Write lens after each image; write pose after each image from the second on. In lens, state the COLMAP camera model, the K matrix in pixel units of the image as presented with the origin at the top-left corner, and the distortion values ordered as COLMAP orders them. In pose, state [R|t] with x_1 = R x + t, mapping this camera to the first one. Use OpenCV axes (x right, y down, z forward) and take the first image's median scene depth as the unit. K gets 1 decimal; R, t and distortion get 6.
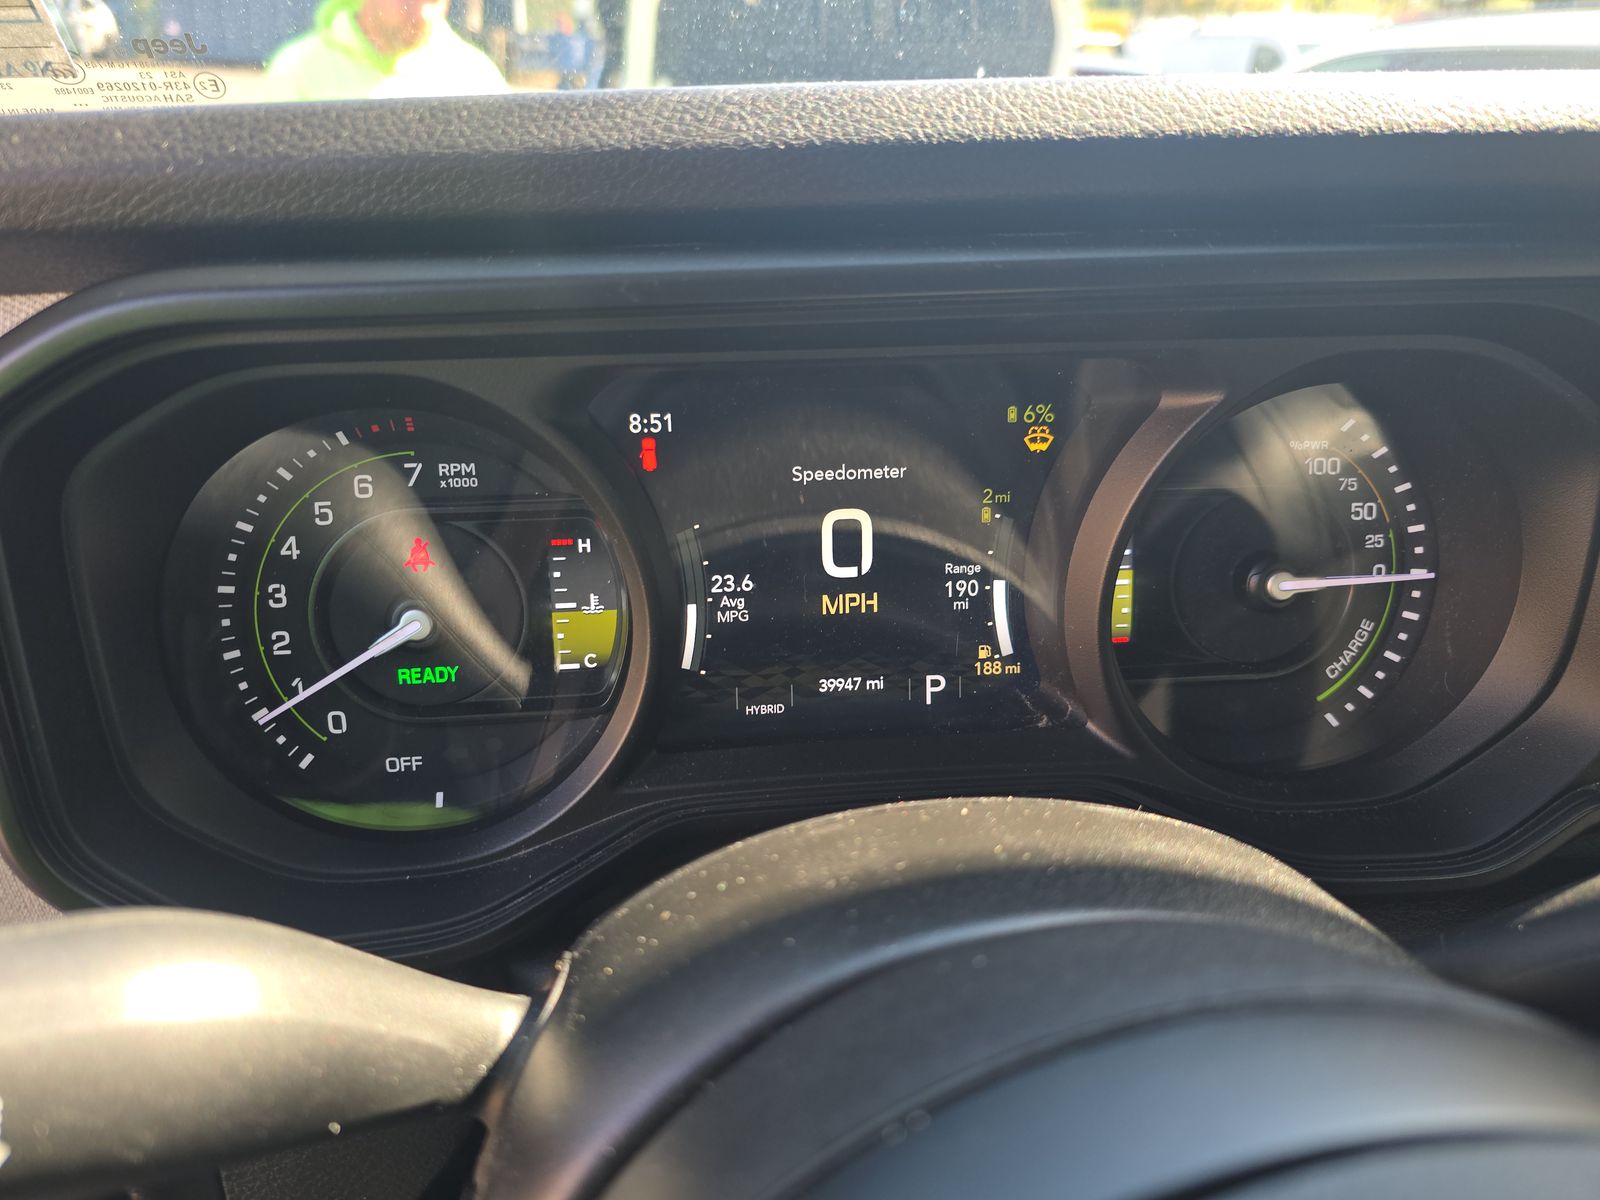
lens RADIAL K [[1012.3, 0, 796.0], [0, 1012.3, 543.9], [0, 0, 1]] dist [0.021022, -0.003888]
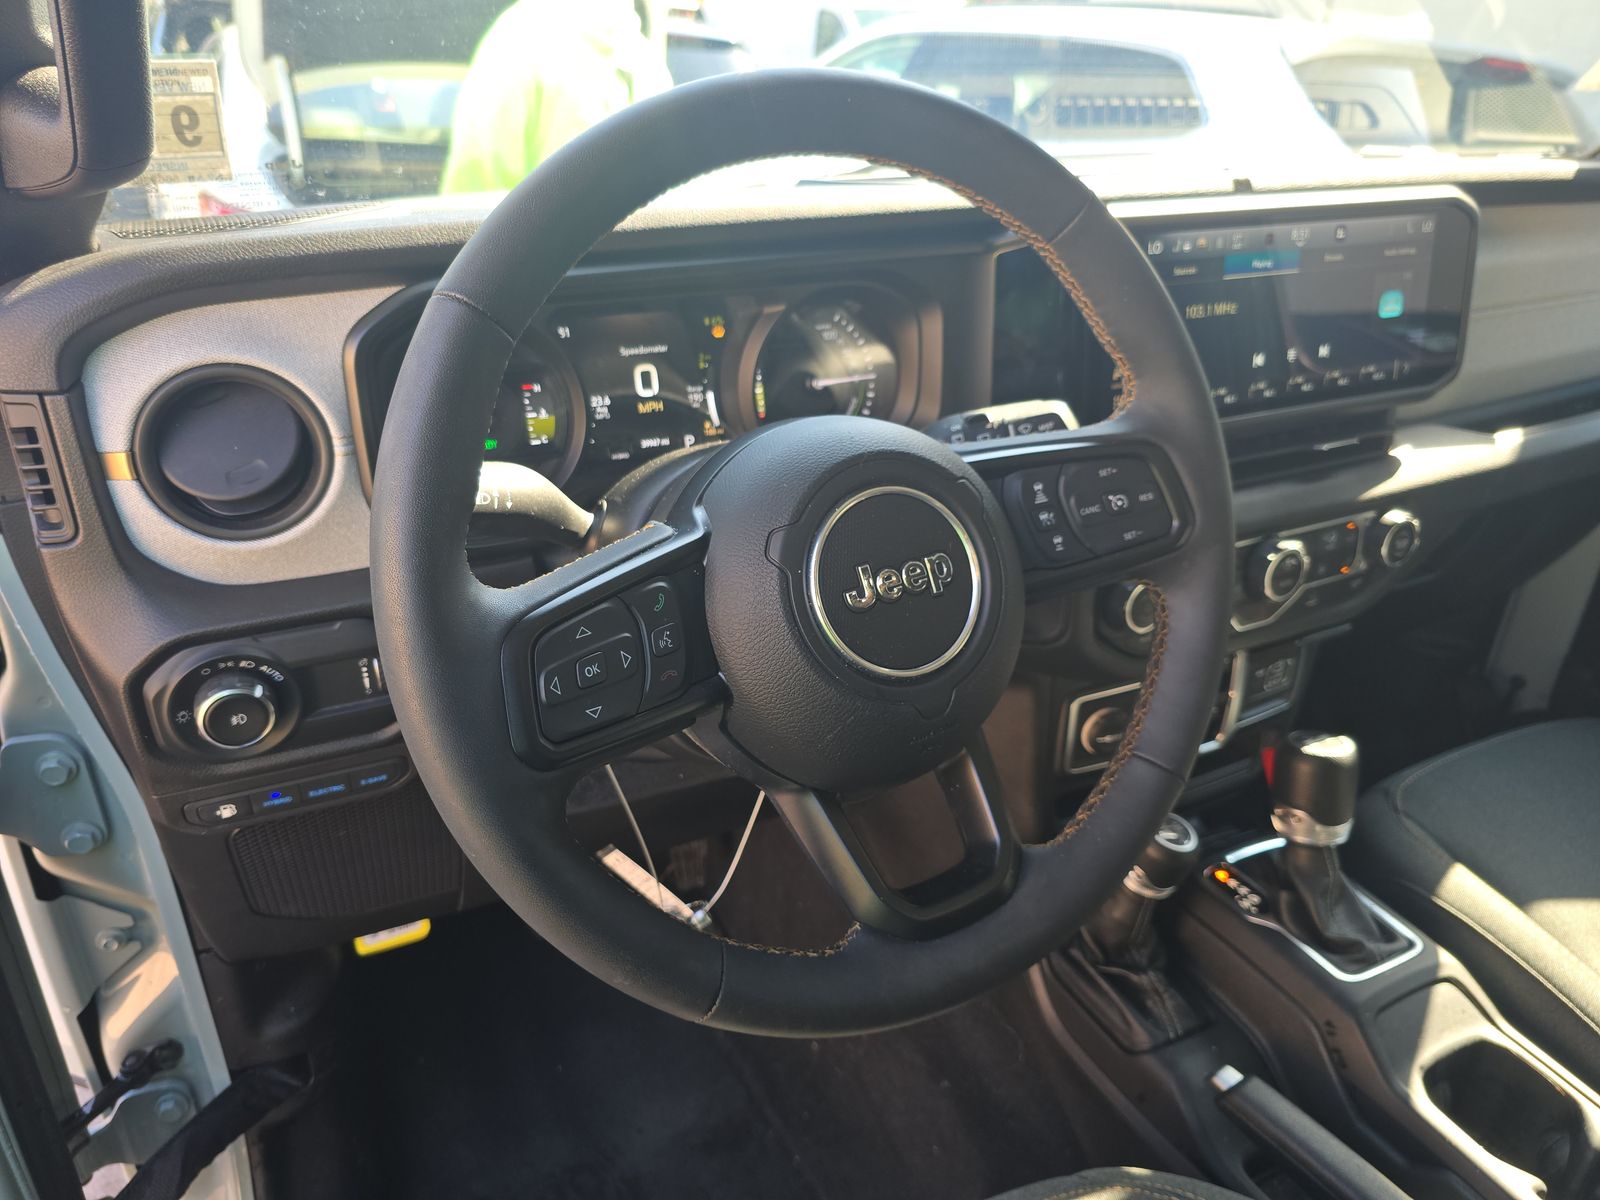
lens RADIAL K [[1071.3, 0, 798.8], [0, 1071.3, 560.6], [0, 0, 1]] dist [-0.000052, -0.000836]
pose [[0.928170, -0.135893, 0.346458, -0.530419], [0.122233, 0.990620, 0.061090, 0.299868], [-0.351510, -0.014354, 0.936074, -1.422251]]
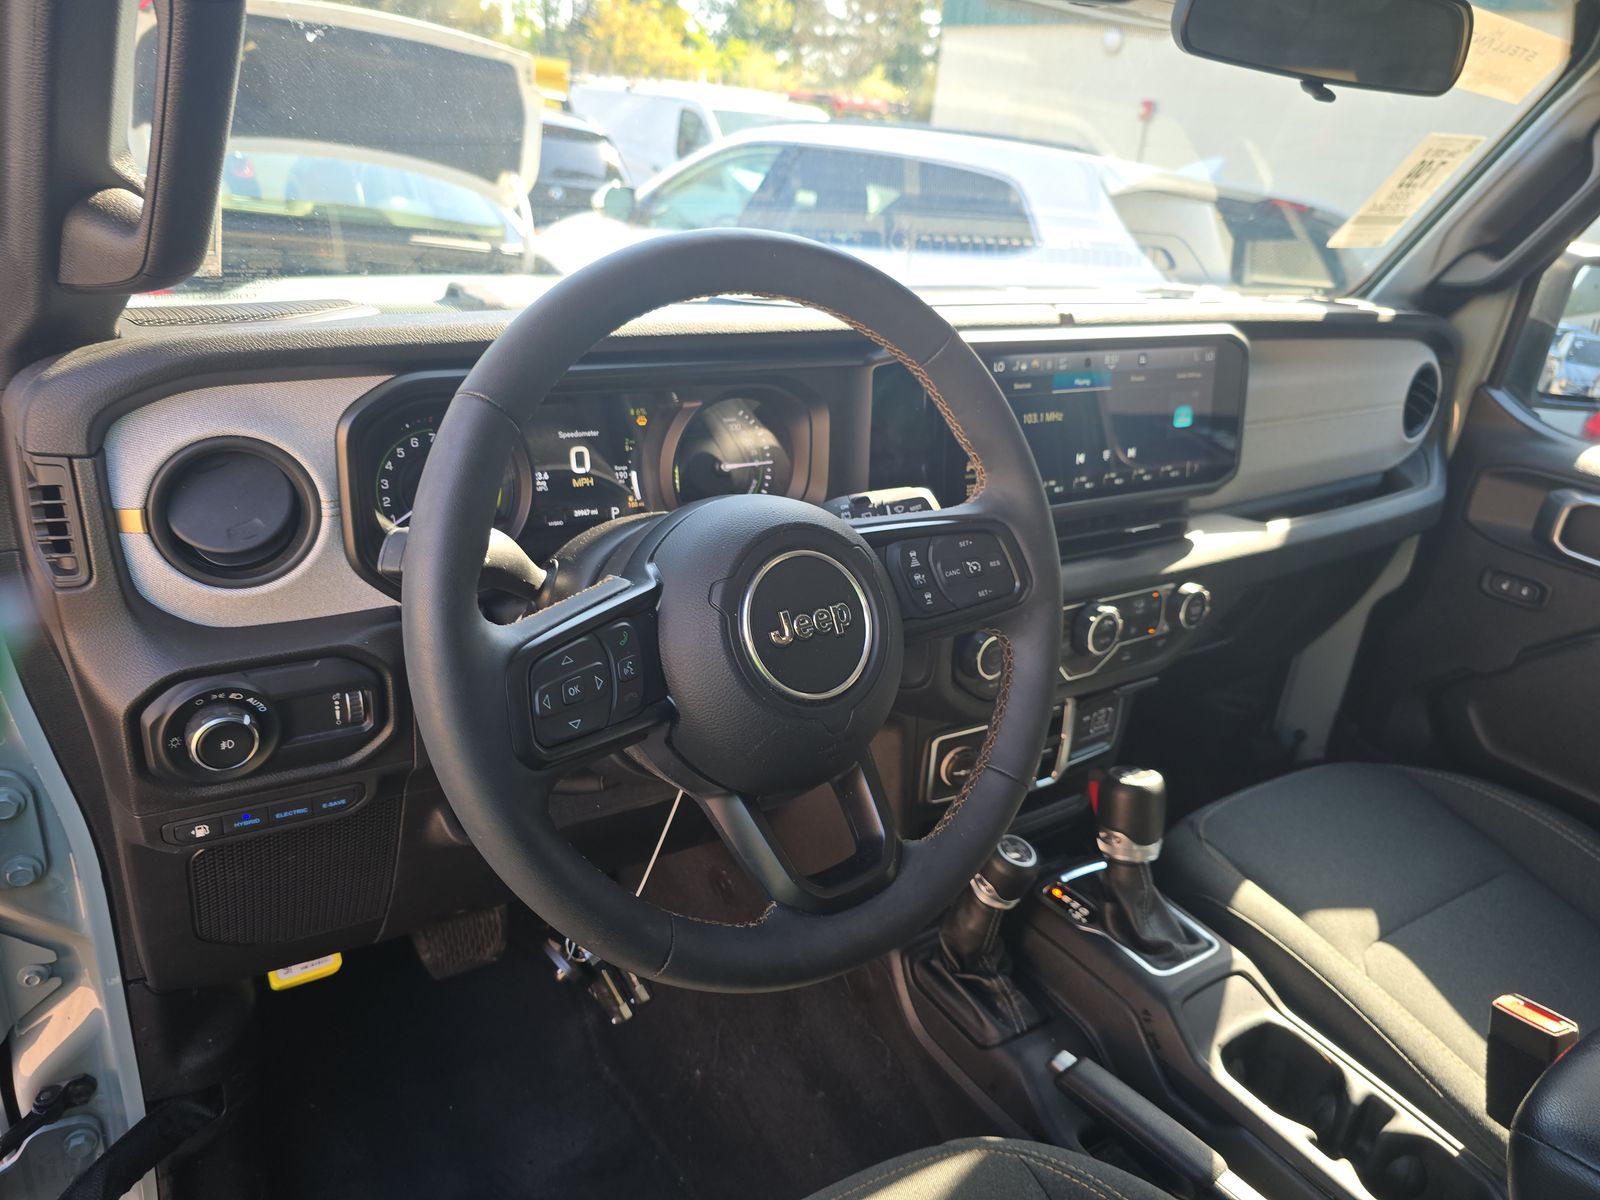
lens RADIAL K [[1012.3, 0, 796.0], [0, 1012.3, 543.9], [0, 0, 1]] dist [0.021022, -0.003888]
pose [[0.878312, -0.087173, 0.470073, -0.737030], [0.103286, 0.994615, -0.008537, 0.305580], [-0.466797, 0.056050, 0.882586, -1.654906]]
